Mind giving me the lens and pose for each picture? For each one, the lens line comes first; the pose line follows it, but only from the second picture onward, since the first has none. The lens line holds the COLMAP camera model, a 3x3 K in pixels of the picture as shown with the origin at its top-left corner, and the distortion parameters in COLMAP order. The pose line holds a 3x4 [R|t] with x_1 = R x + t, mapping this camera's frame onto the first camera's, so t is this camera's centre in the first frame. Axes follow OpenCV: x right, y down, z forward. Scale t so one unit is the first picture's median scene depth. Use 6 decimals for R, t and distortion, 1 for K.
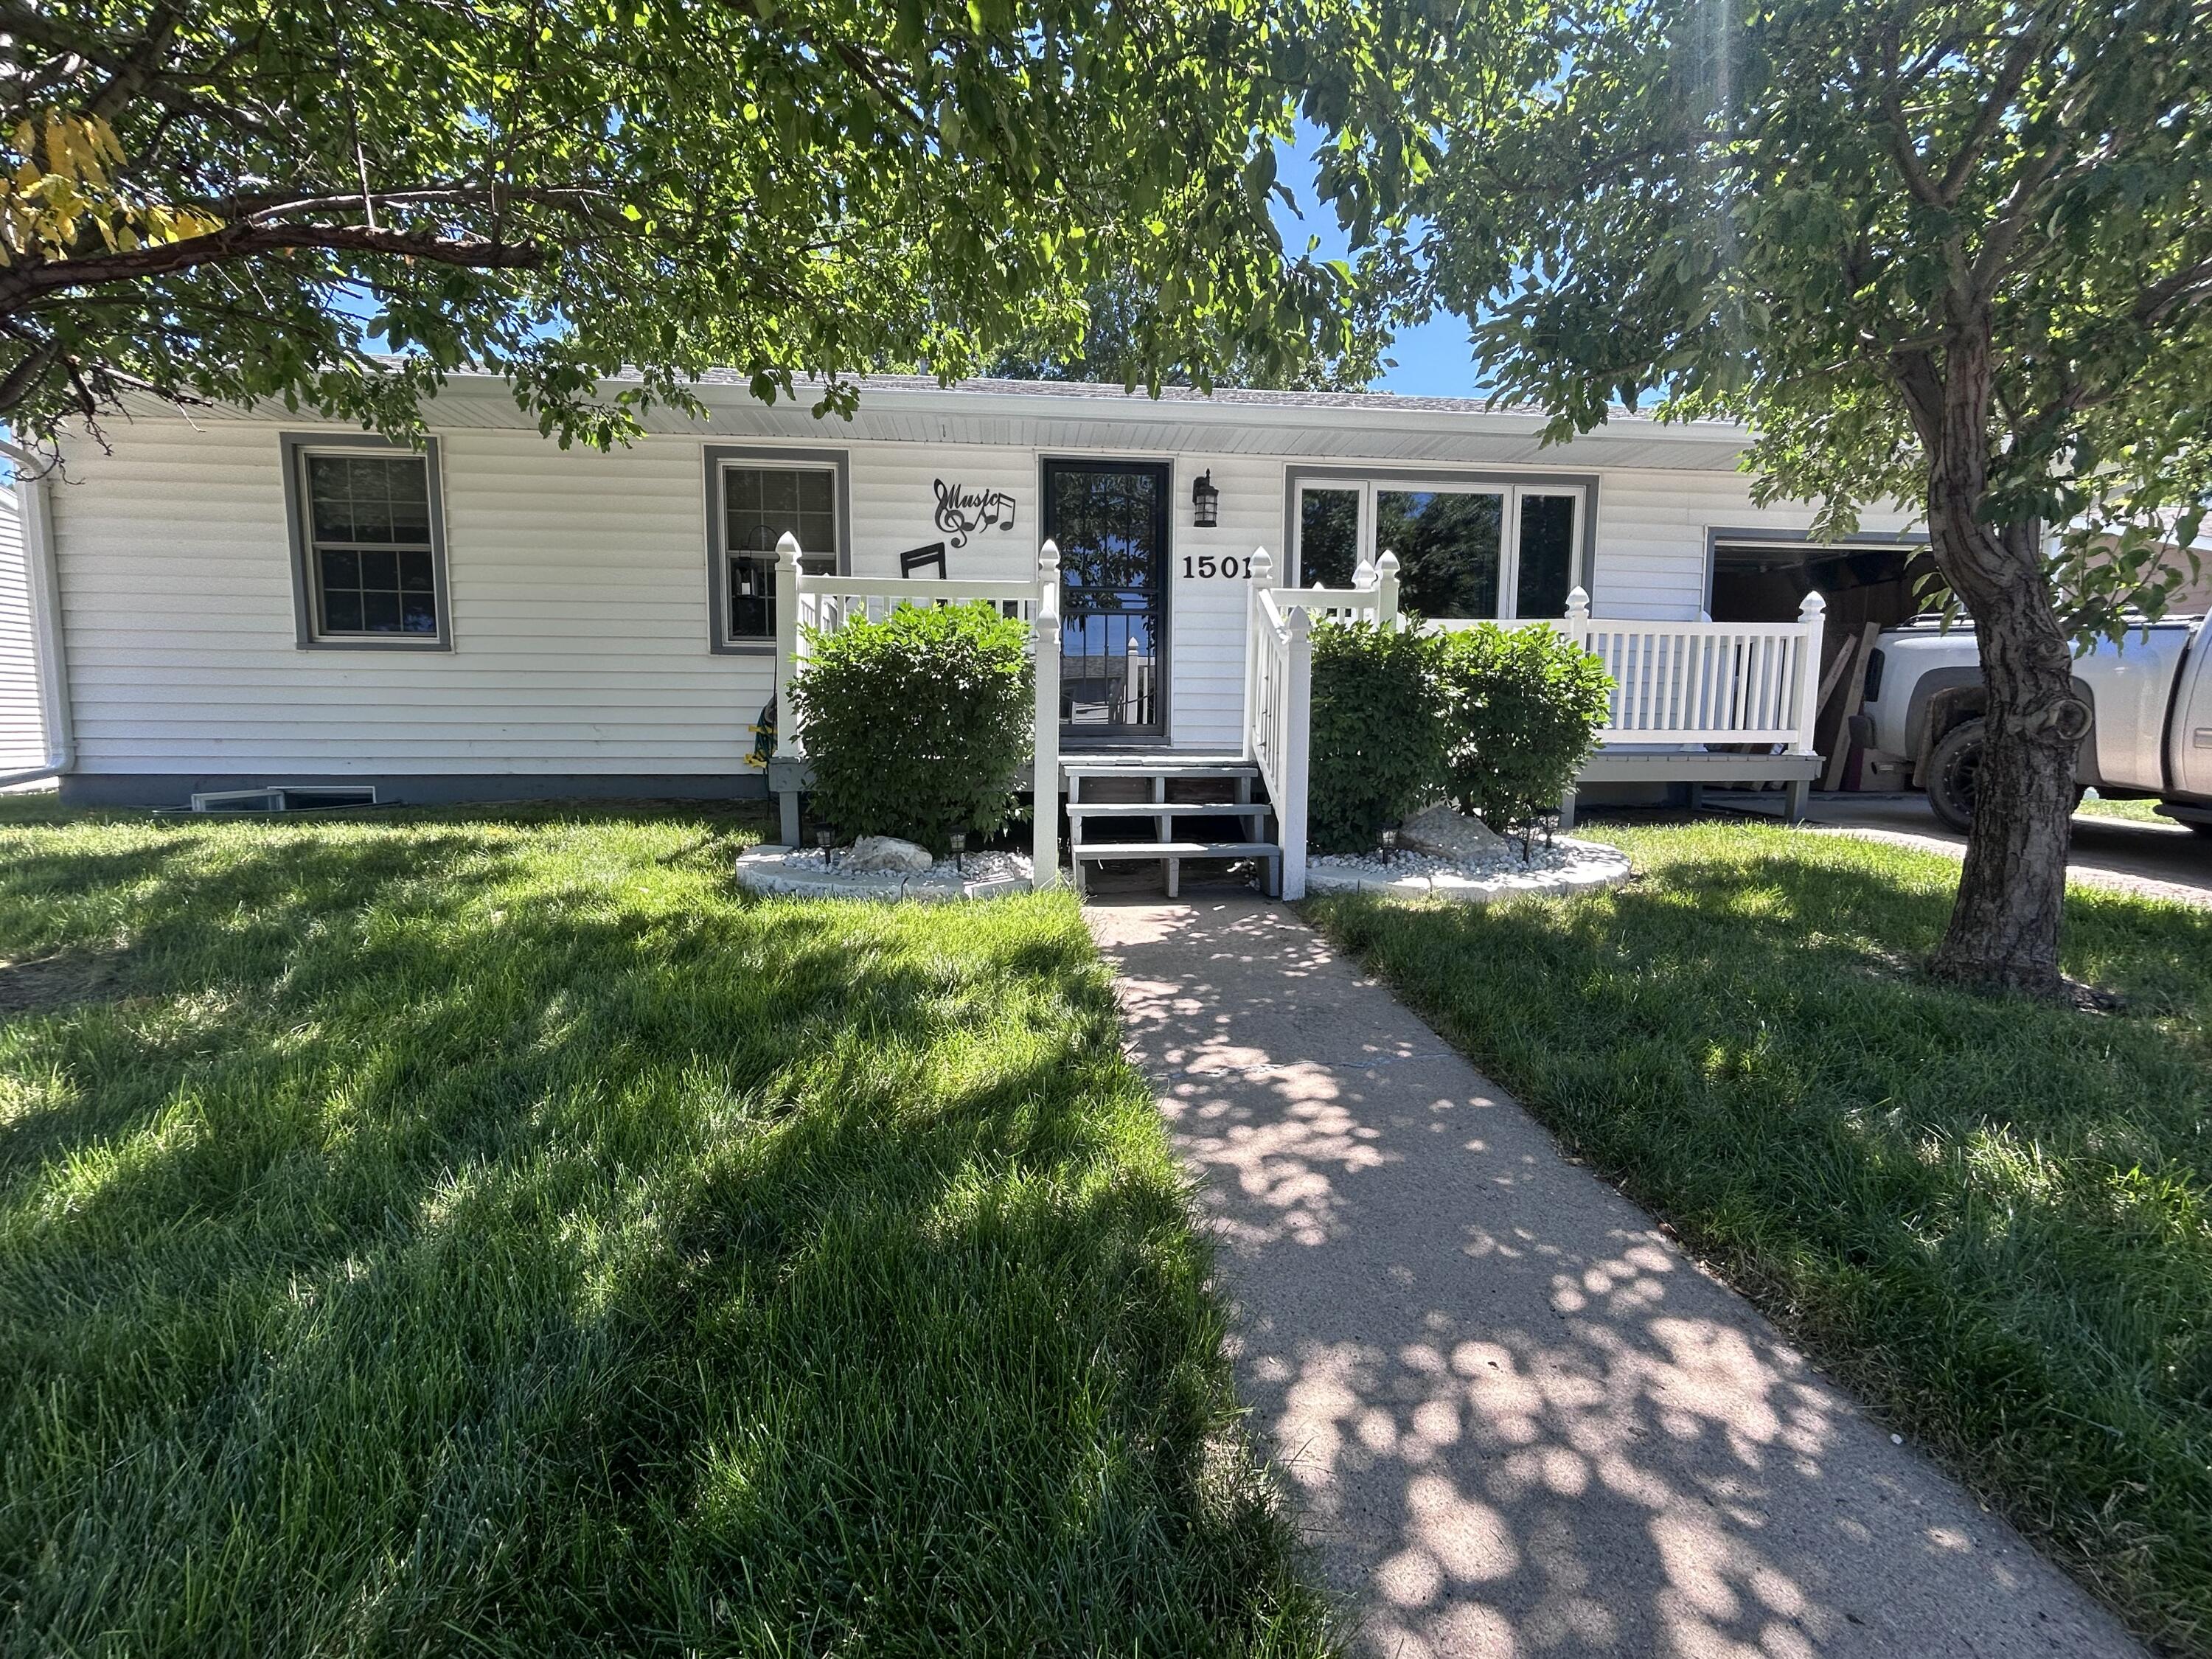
lens RADIAL K [[899.0, 0, 1154.5], [0, 899.0, 833.1], [0, 0, 1]] dist [-0.007149, -0.000013]
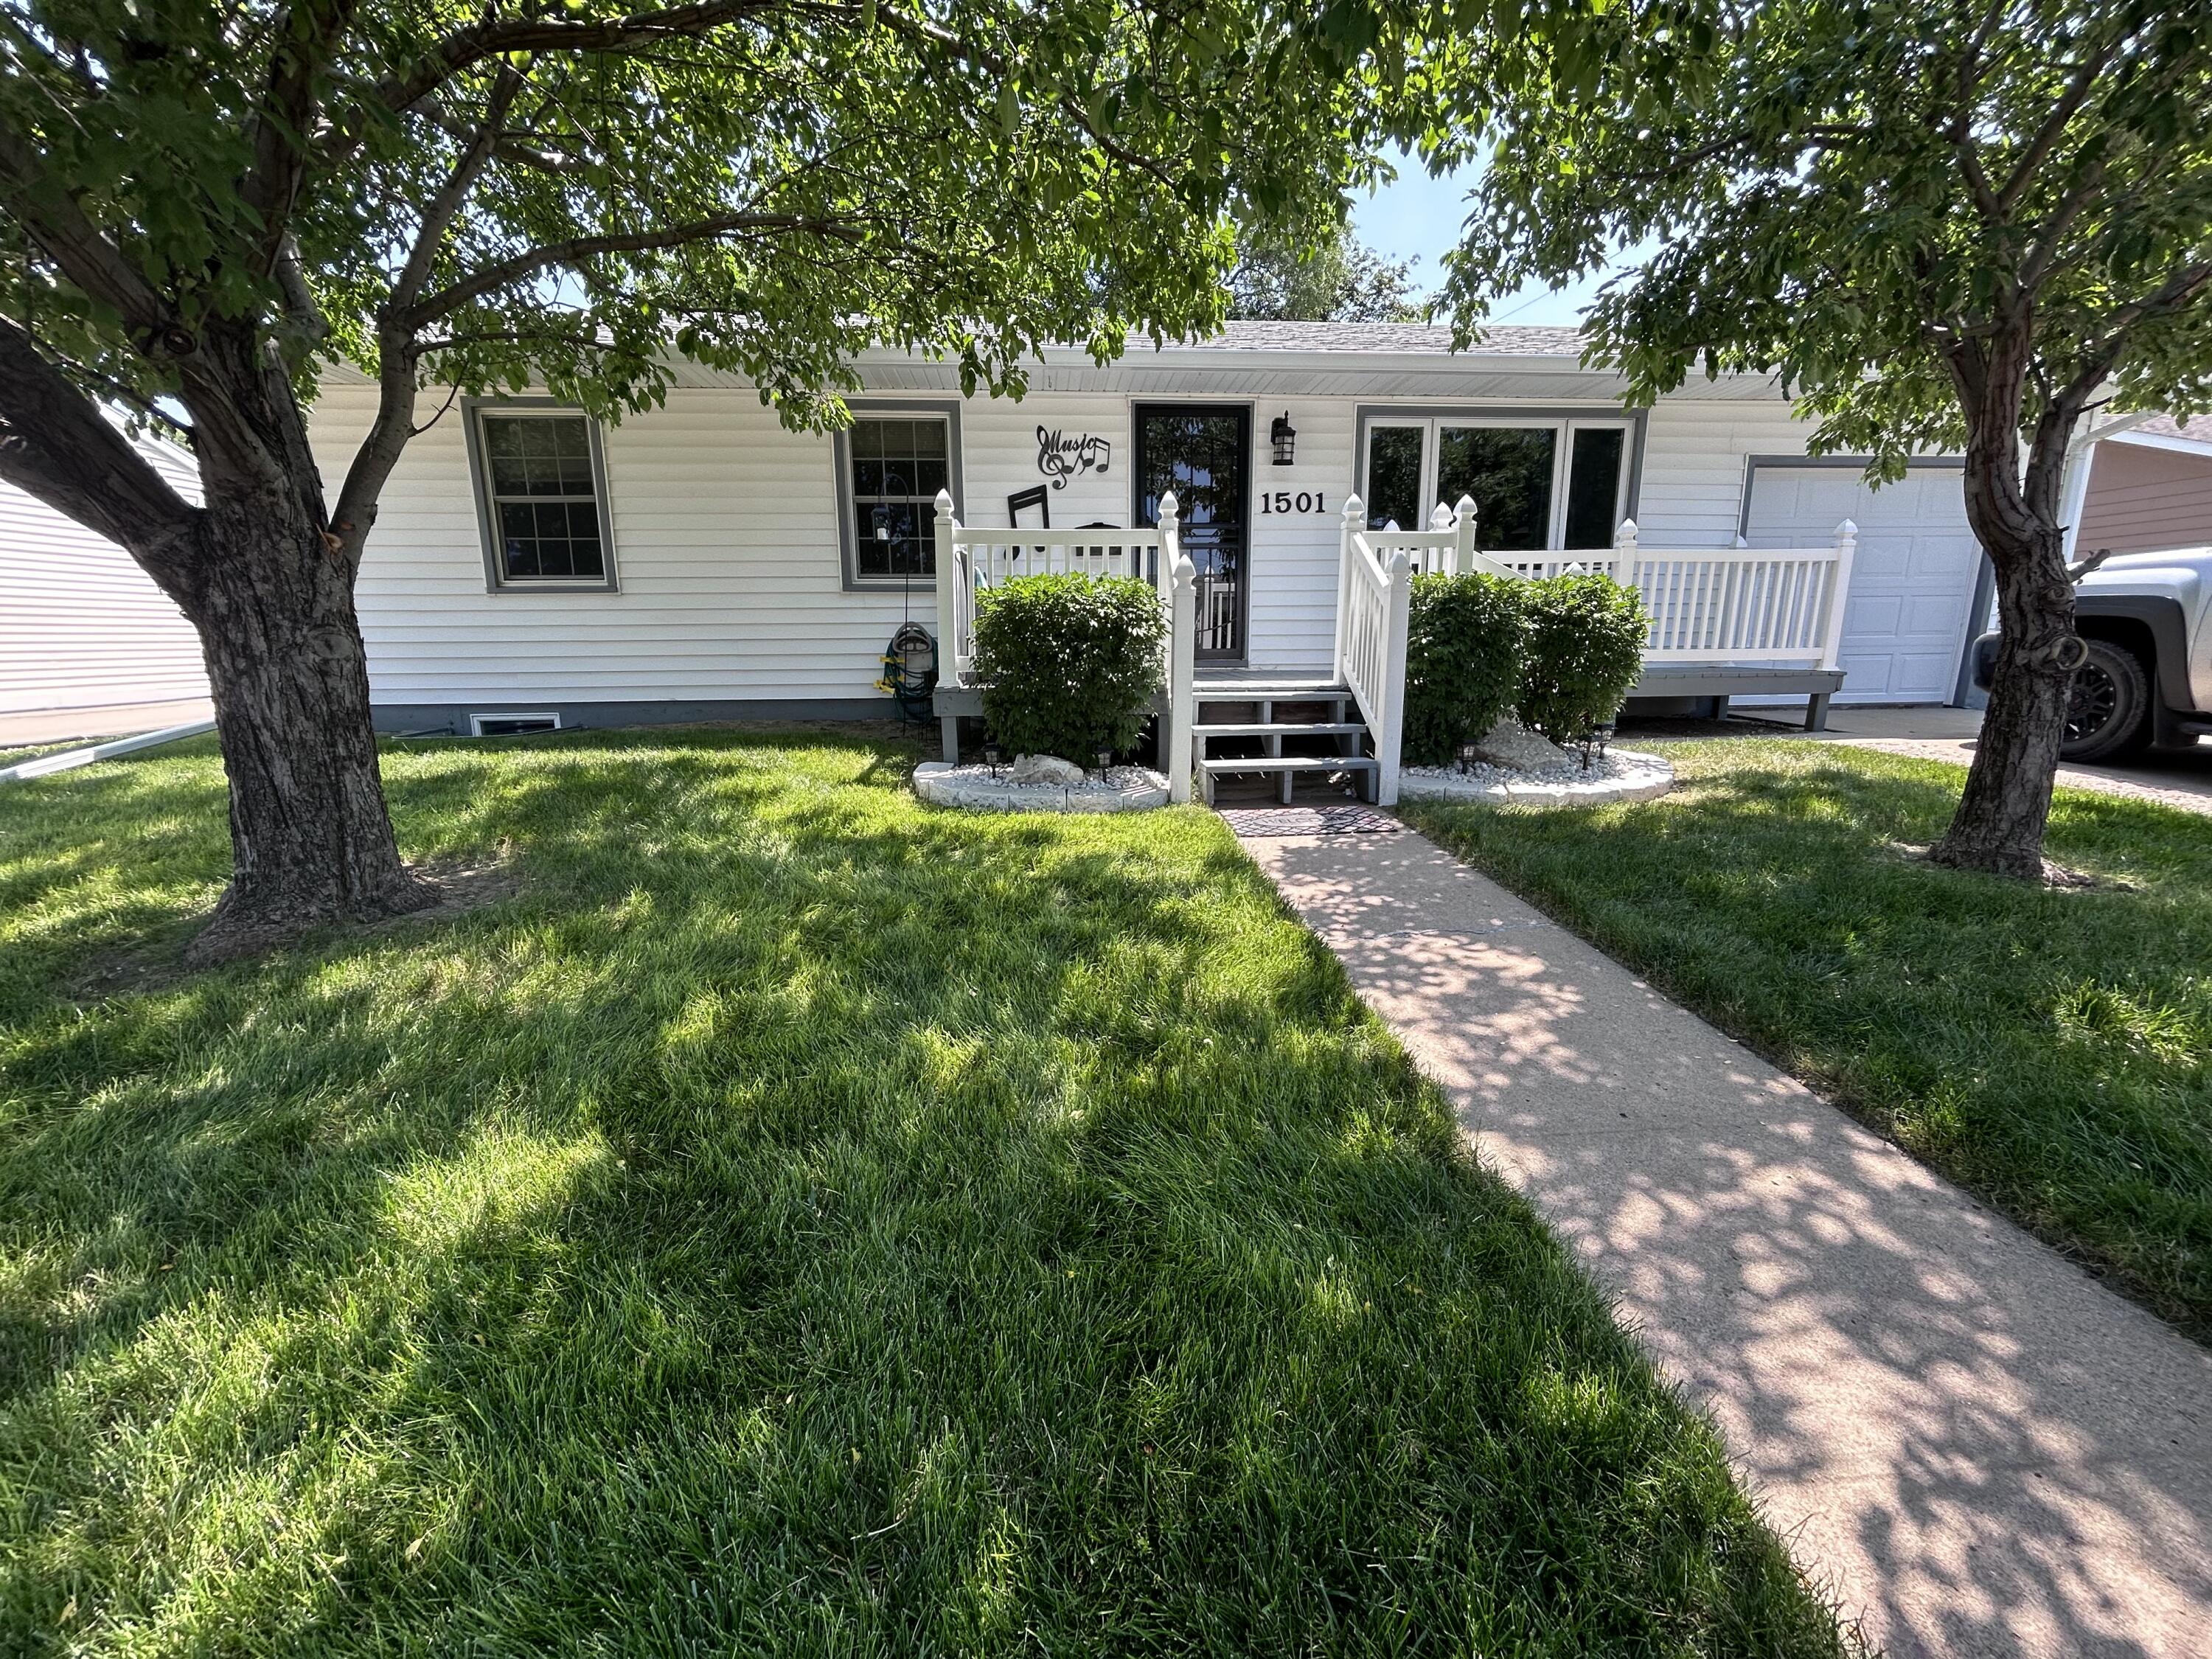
lens RADIAL K [[899.0, 0, 1103.9], [0, 899.0, 827.8], [0, 0, 1]] dist [-0.007149, -0.000013]
pose [[0.999589, -0.007962, -0.027531, -0.144852], [0.010696, 0.994863, 0.100663, -0.014923], [0.026588, -0.100916, 0.994540, -0.149941]]
